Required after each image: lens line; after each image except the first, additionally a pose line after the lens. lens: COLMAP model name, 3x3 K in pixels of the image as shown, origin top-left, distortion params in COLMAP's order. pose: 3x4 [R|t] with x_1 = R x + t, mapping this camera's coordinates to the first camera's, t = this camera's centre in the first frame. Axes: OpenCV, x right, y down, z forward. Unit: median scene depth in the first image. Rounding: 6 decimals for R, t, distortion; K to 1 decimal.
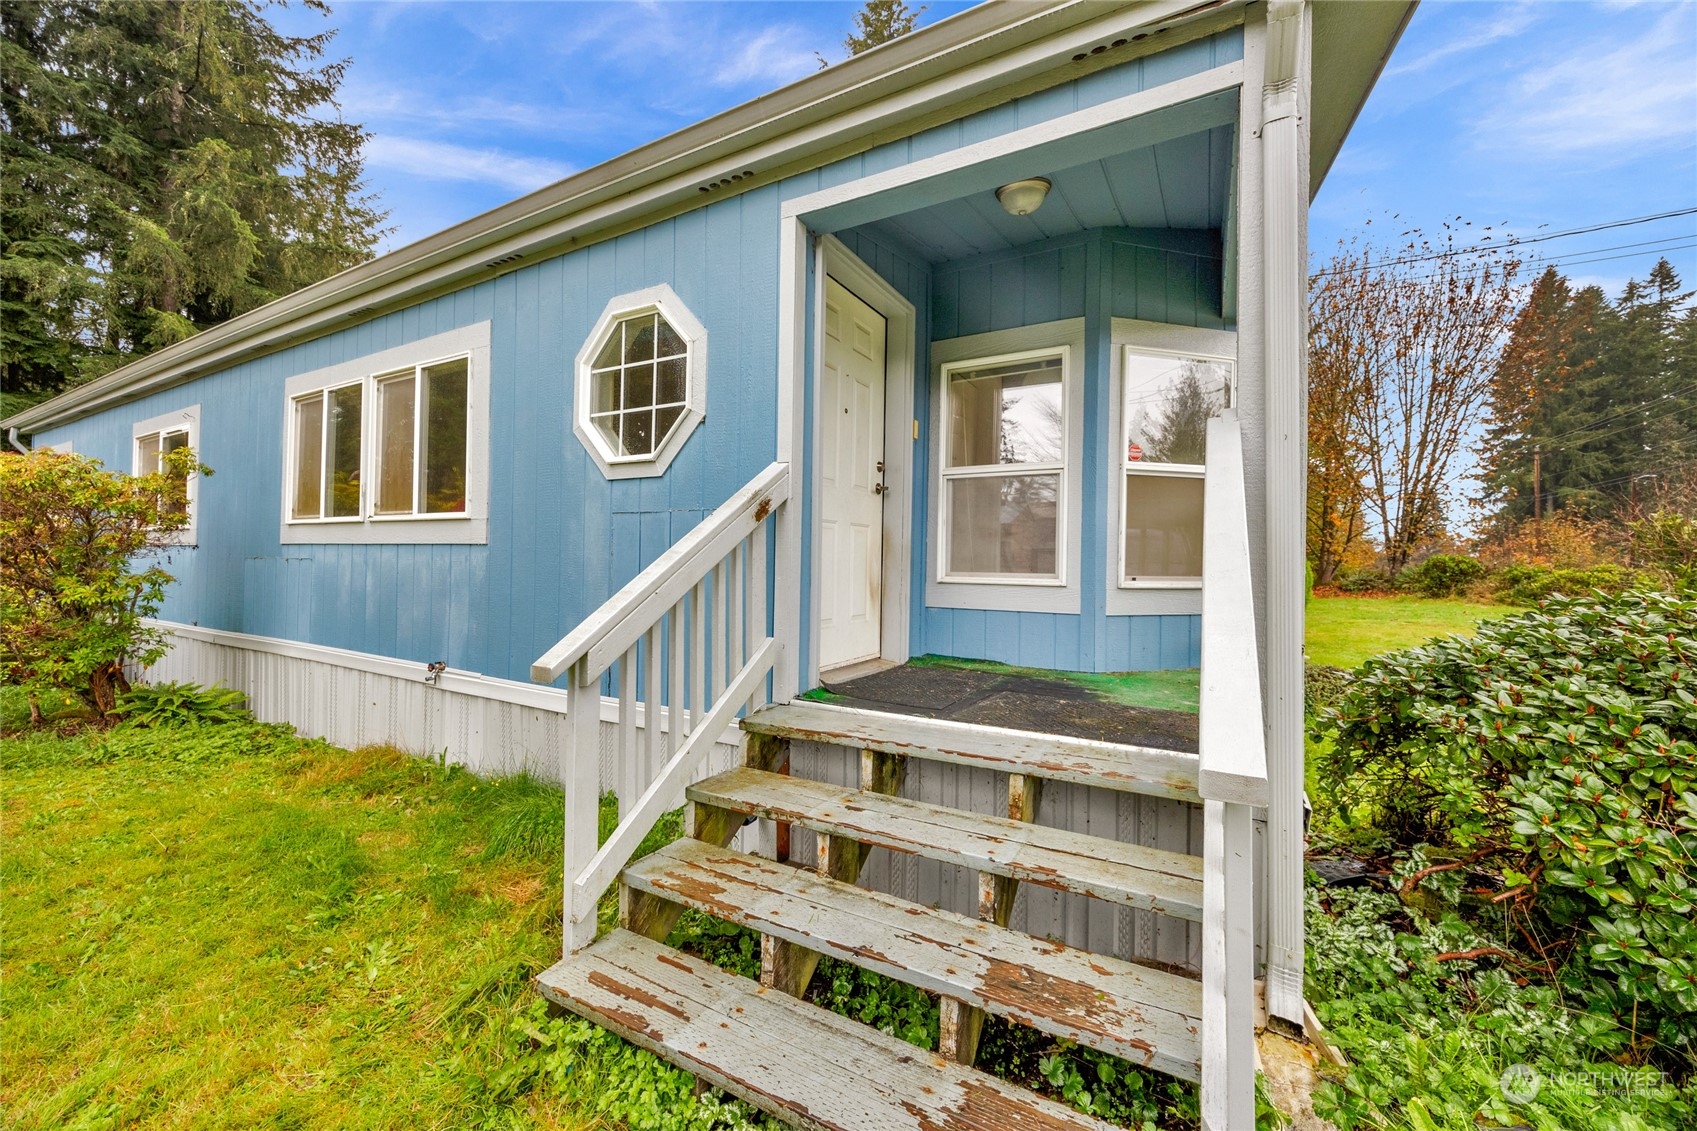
lens RADIAL K [[679.3, 0, 881.7], [0, 679.3, 557.2], [0, 0, 1]] dist [-0.004141, -0.000803]
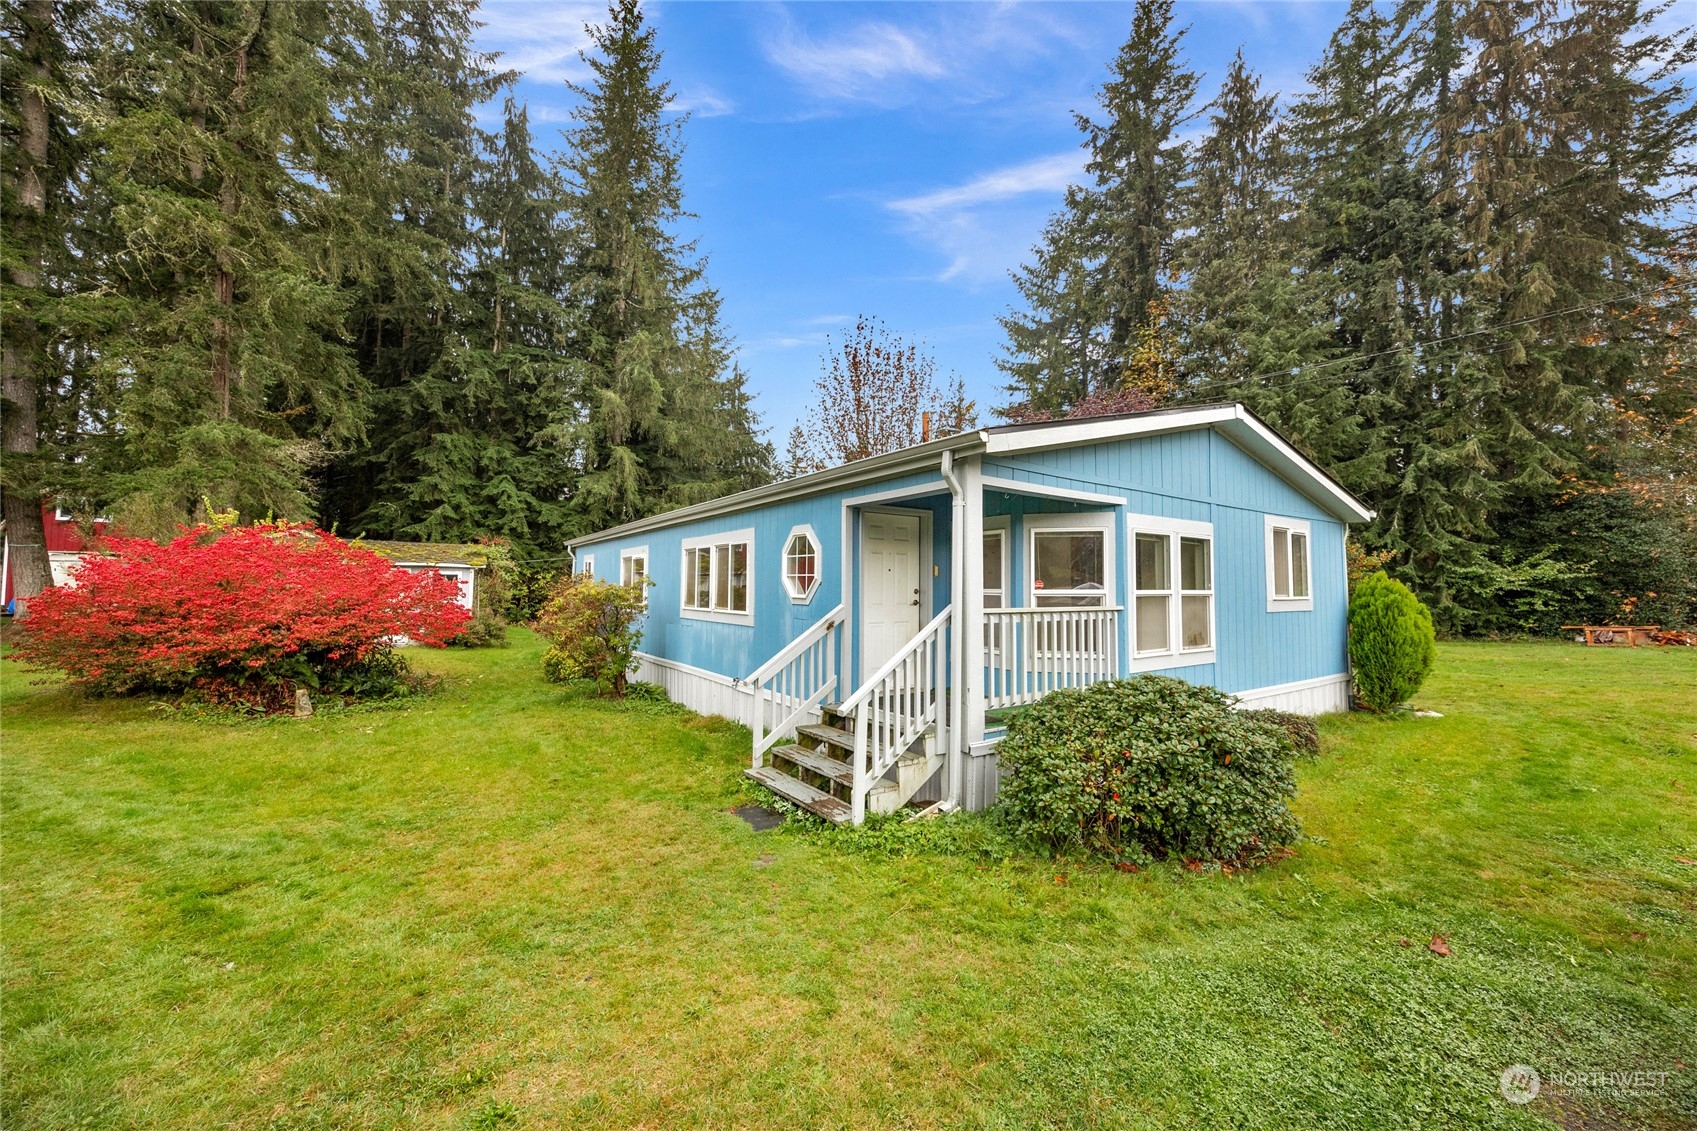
lens RADIAL K [[679.3, 0, 852.0], [0, 679.3, 555.3], [0, 0, 1]] dist [-0.004141, -0.000803]
pose [[0.893584, -0.028472, -0.447993, 0.675145], [0.007883, 0.998828, -0.047756, -0.133881], [0.448827, 0.039142, 0.892761, -0.814478]]
